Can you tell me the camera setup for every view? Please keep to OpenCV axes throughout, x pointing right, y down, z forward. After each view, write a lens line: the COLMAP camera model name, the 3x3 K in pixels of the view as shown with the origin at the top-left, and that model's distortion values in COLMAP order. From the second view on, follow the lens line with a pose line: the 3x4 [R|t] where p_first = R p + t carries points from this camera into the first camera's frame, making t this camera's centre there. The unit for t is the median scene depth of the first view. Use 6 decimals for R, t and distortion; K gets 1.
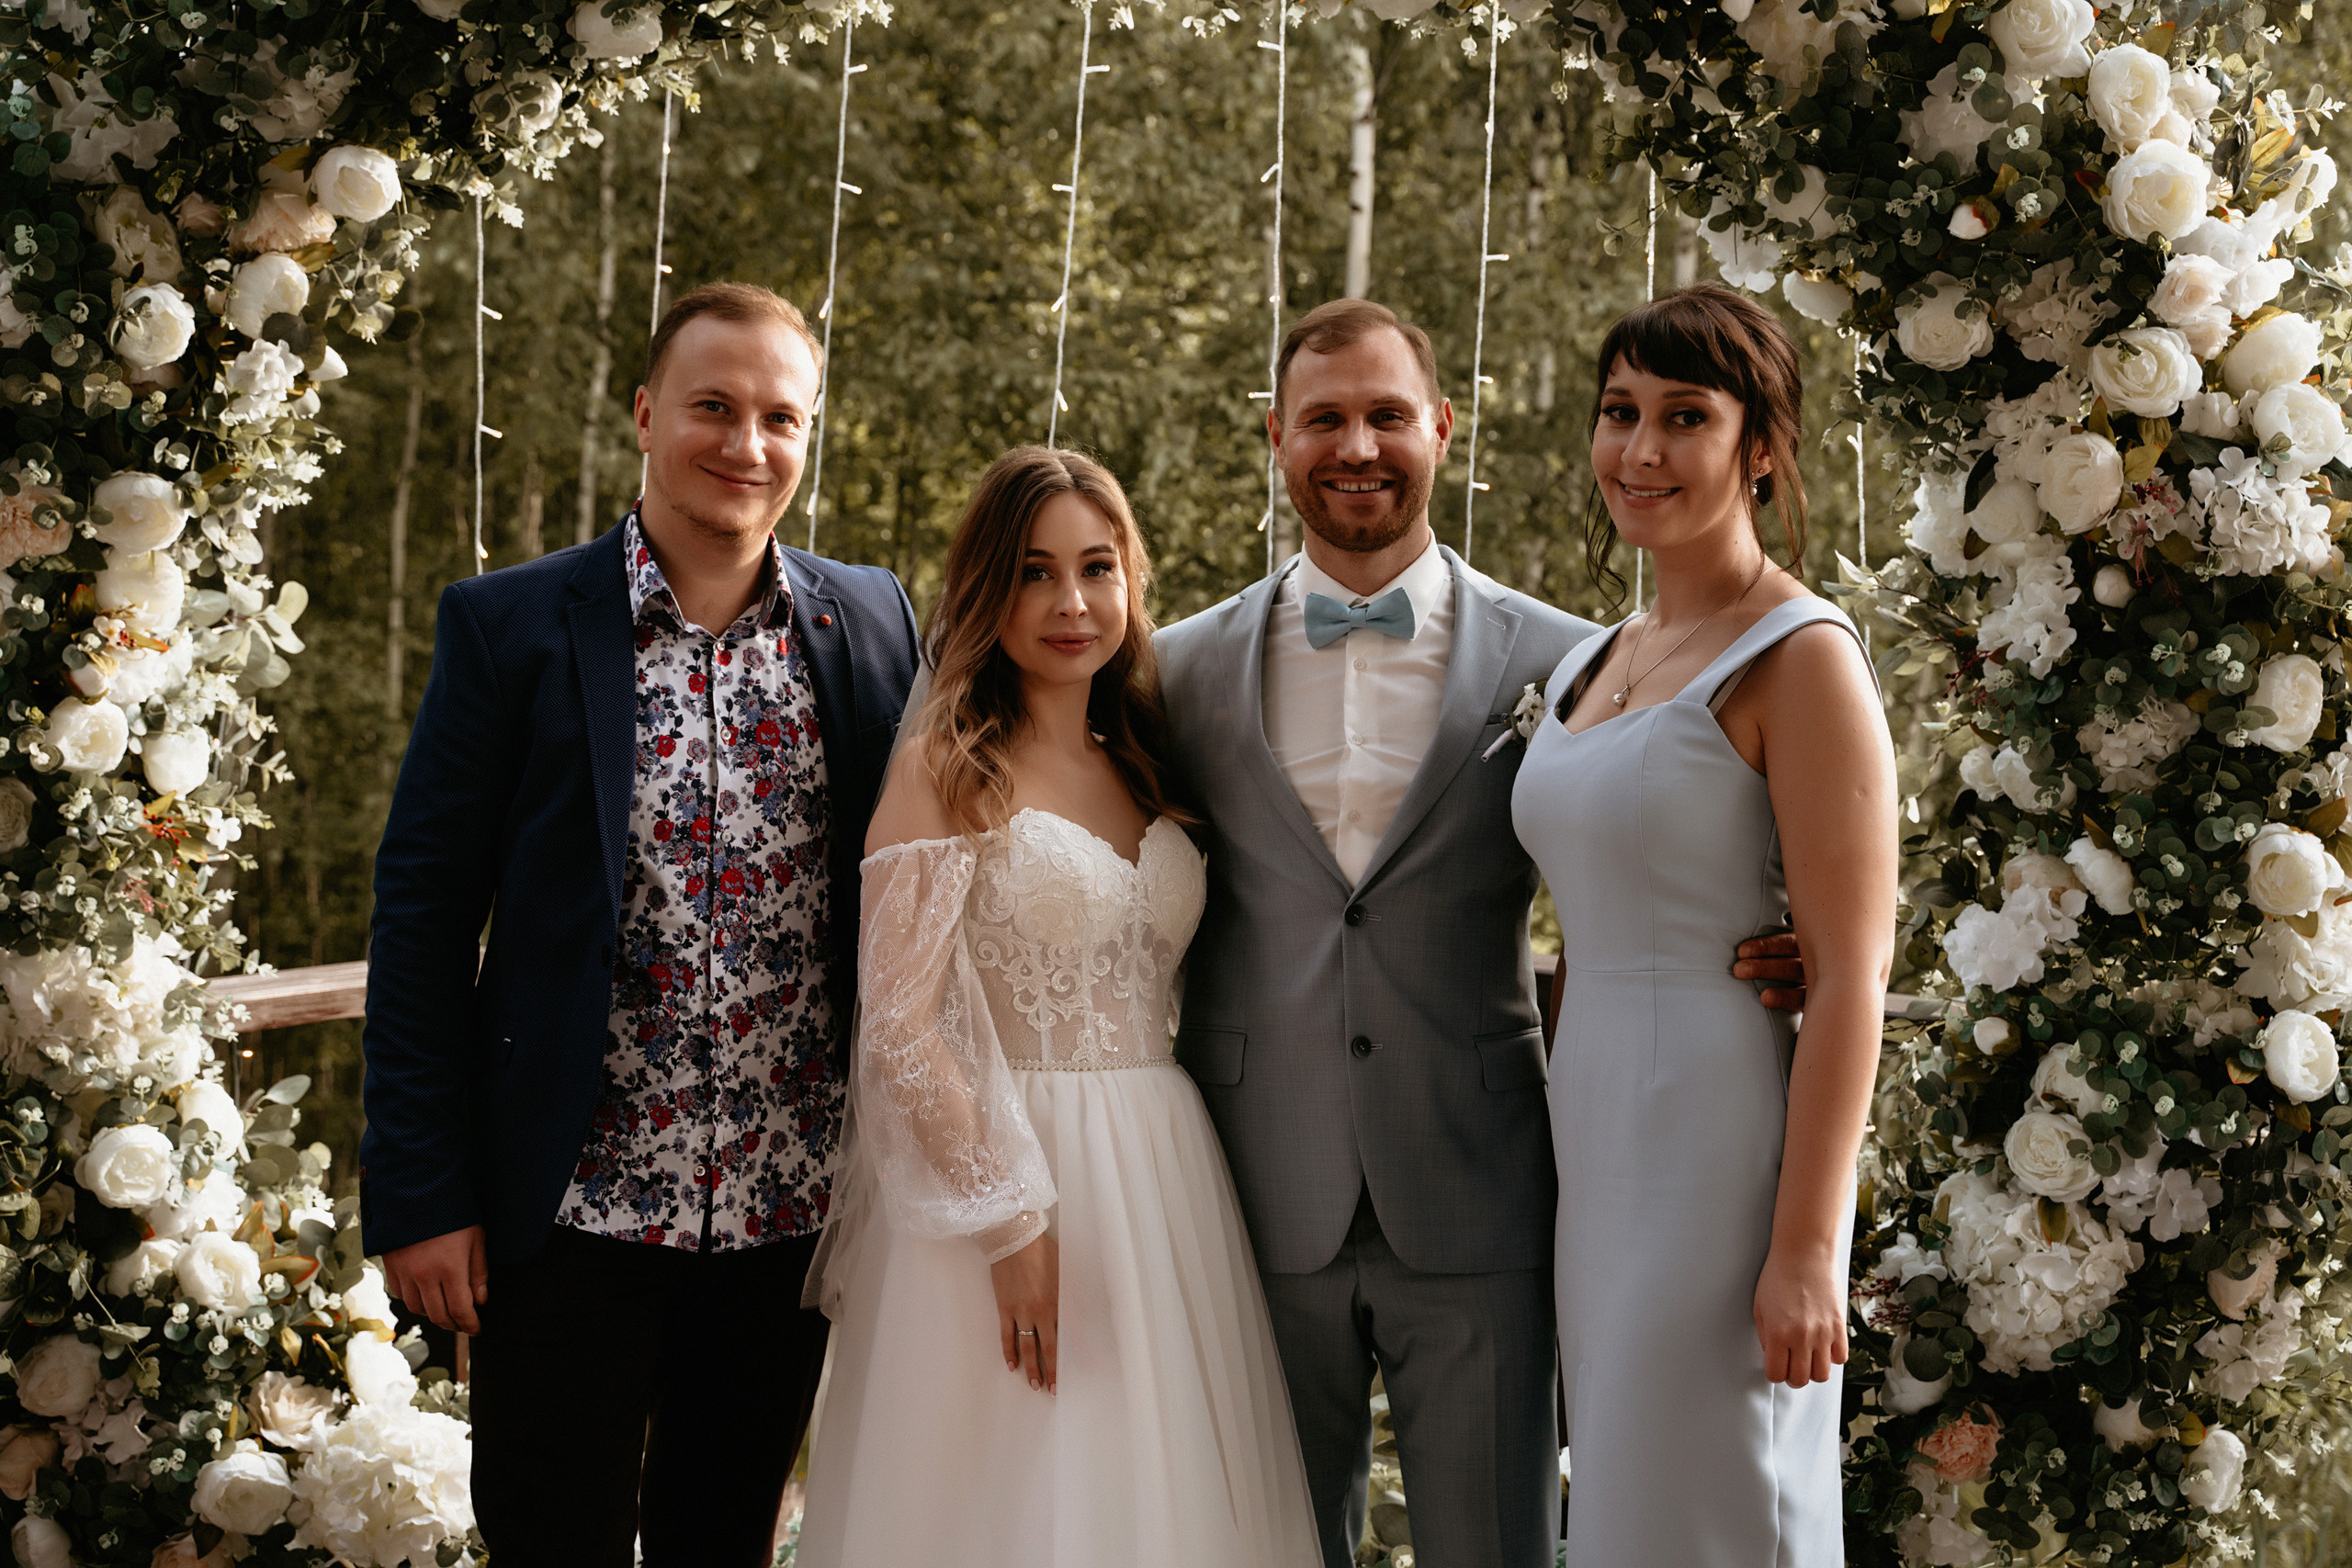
lens RADIAL K [[3120.9, 0, 1173.4], [0, 3120.9, 790.9], [0, 0, 1]] dist [0.095902, 0.126417]
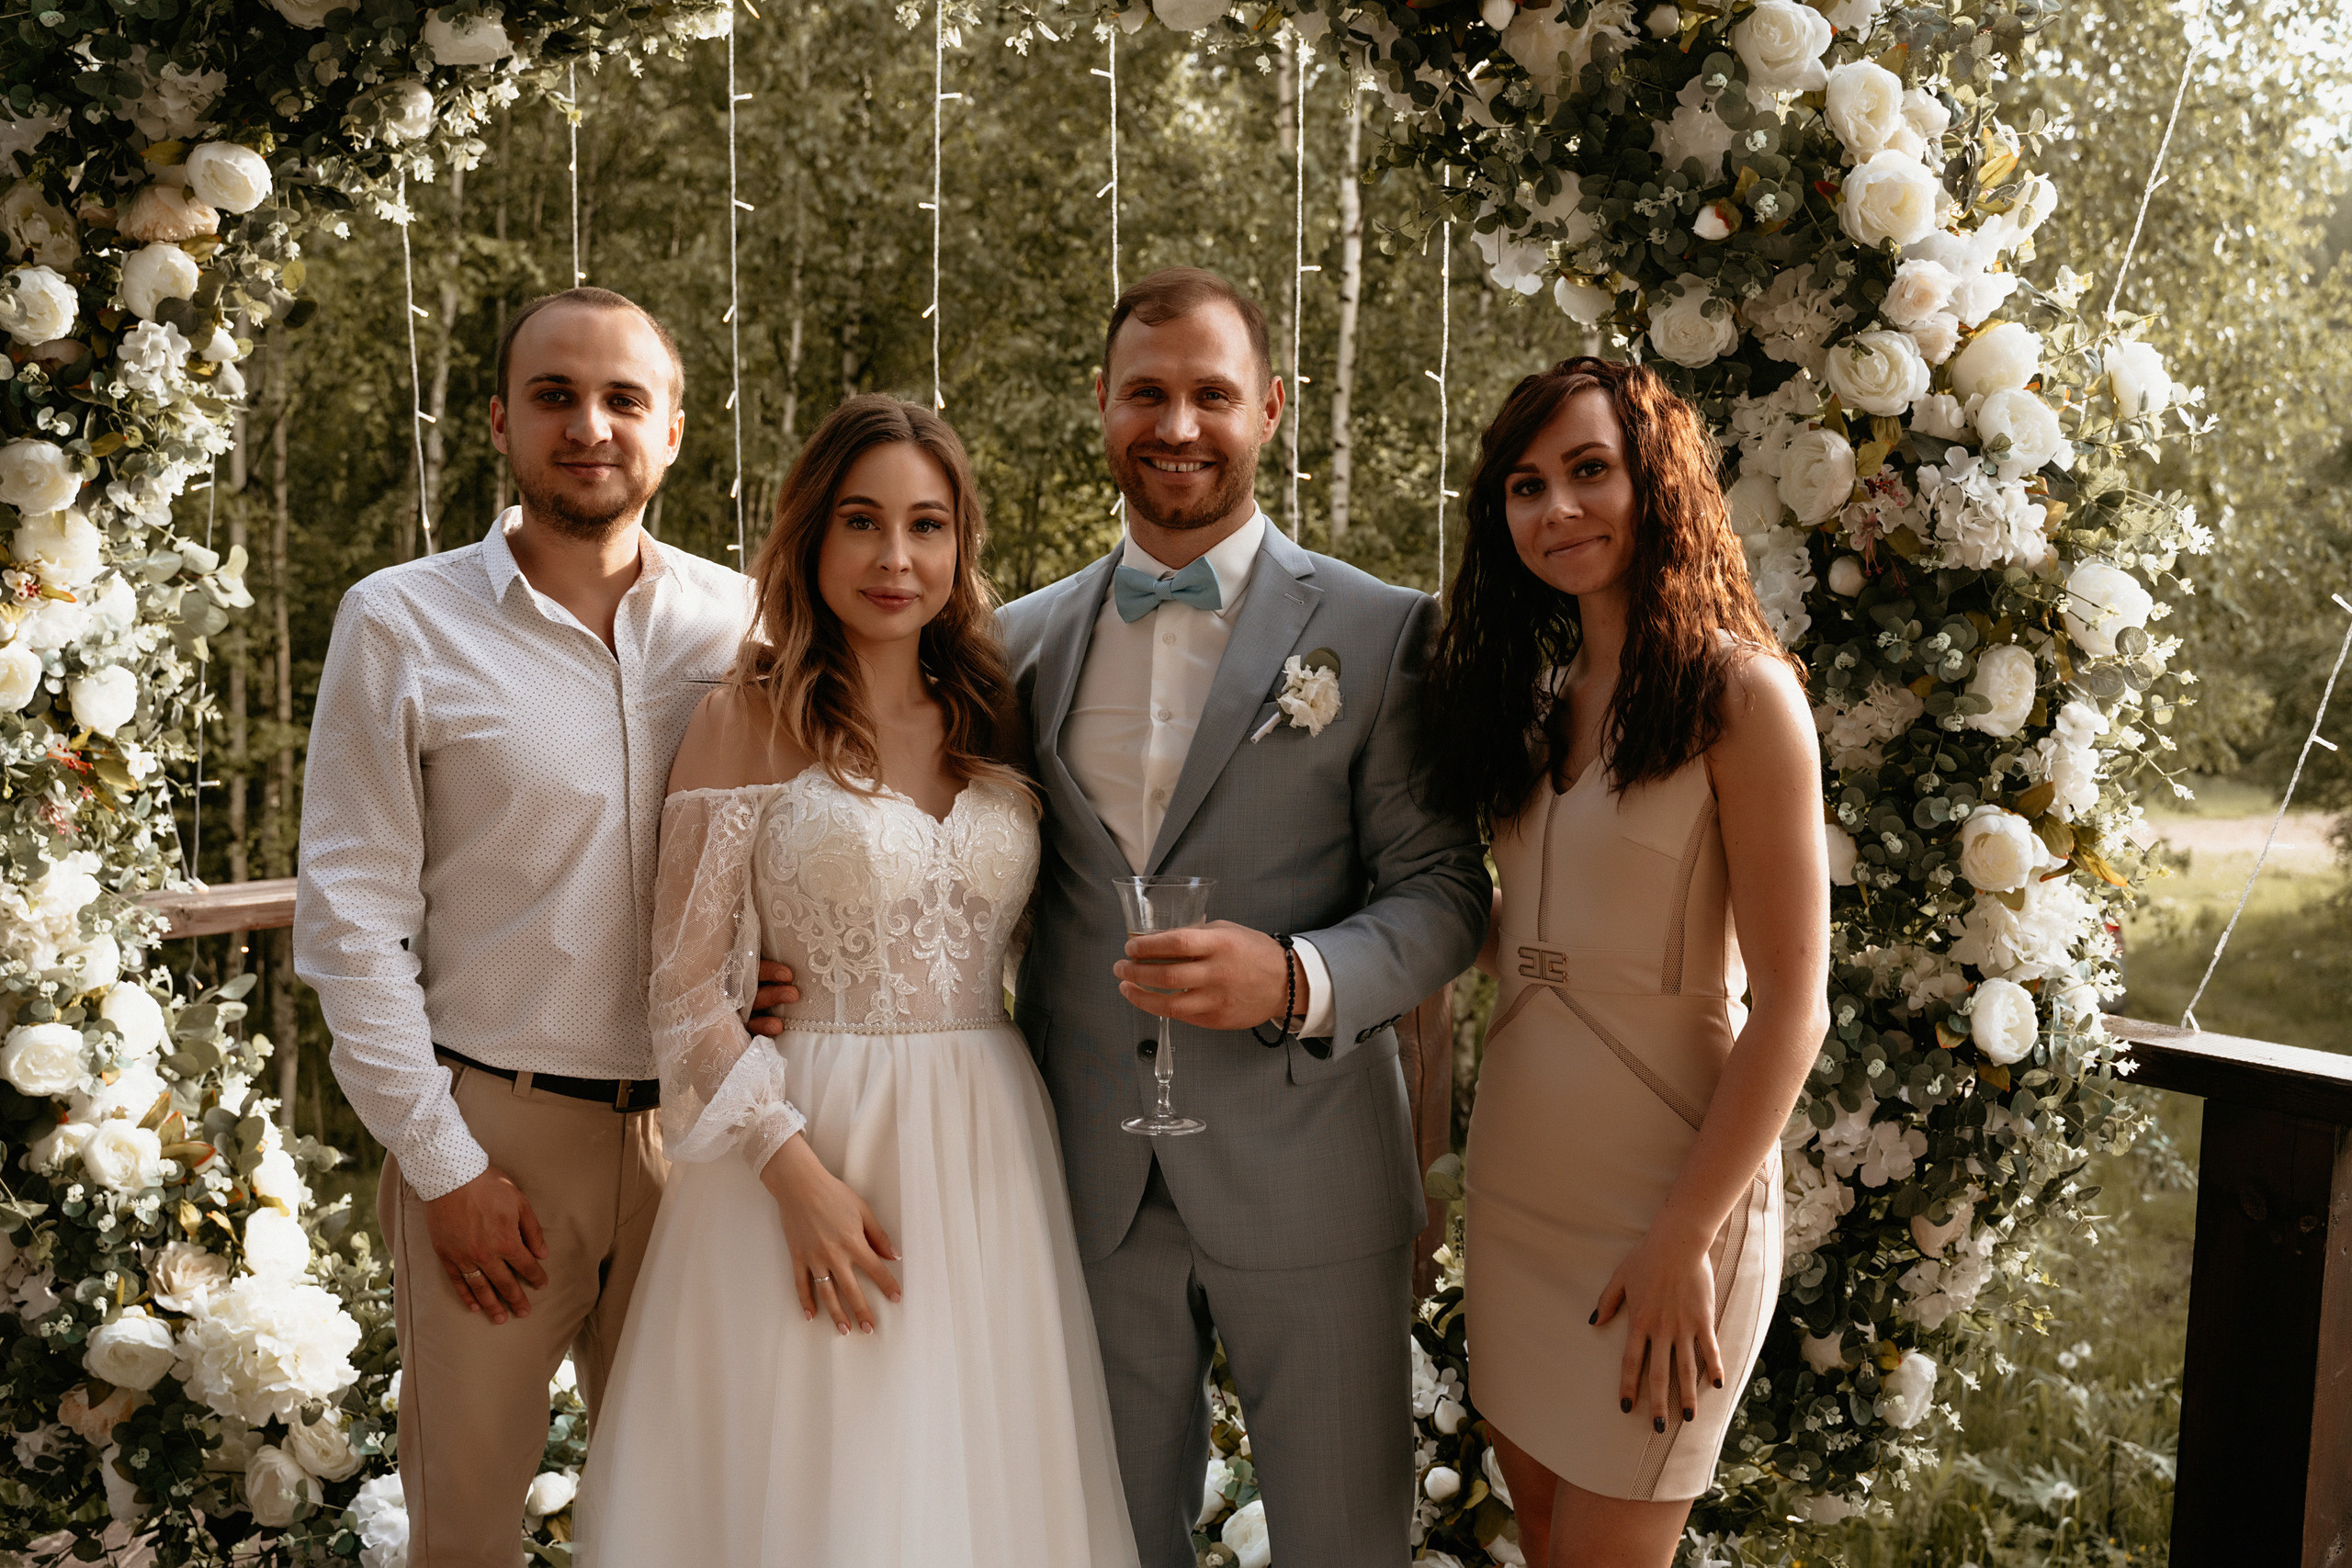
lens RADIAL K [[2159.2, 0, 1176.0], [0, 2159.2, 784.0], [0, 0, 1]] dist [-0.084084, 0.097845]
pose [[0.998810, 0.024058, -0.042428, 0.105367], [-0.022910, 0.999364, 0.027333, -0.009691], [0.043058, -0.026328, 0.998726, 0.269879]]
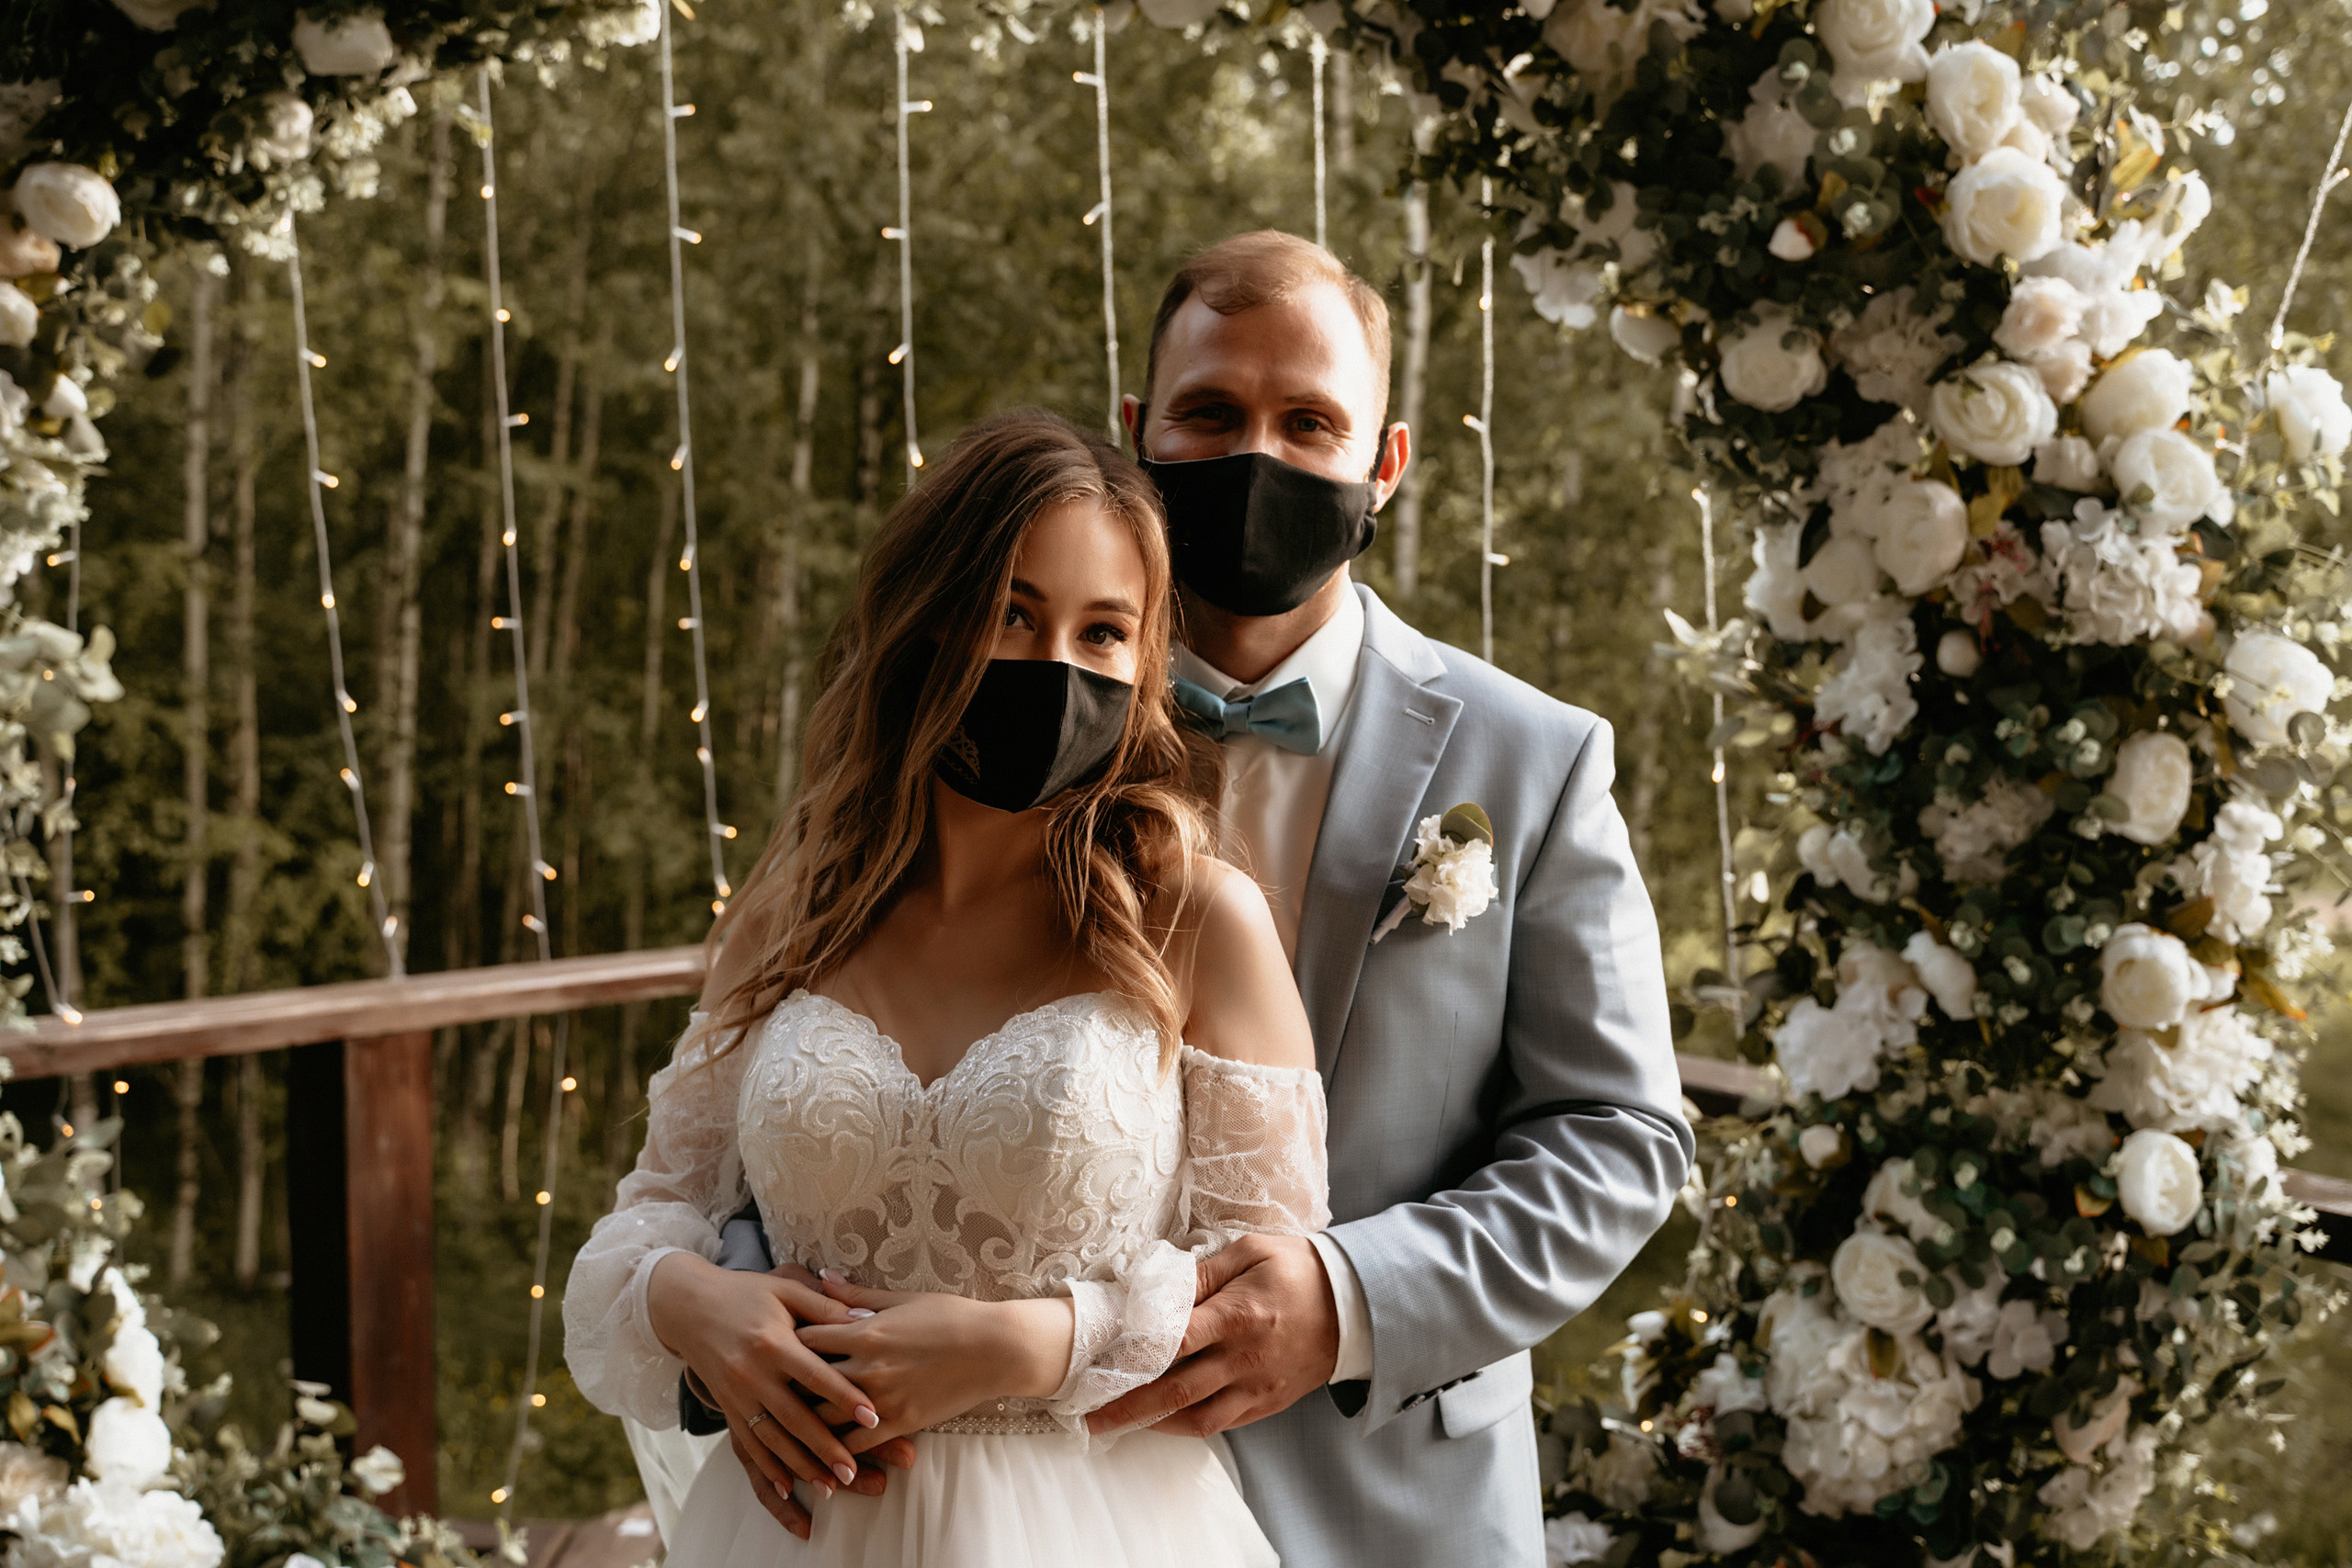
lens RADIAL K [[2351.7, 0, 1182.2], [0, 2351.7, 791.4], [0, 0, 1]] dist [-0.054437, 0.151441]
pose [[0.997467, 0.016268, -0.069243, 0.124765], [-0.016457, 0.999862, -0.002158, -0.020664], [0.069198, 0.003292, 0.997598, 0.321247]]
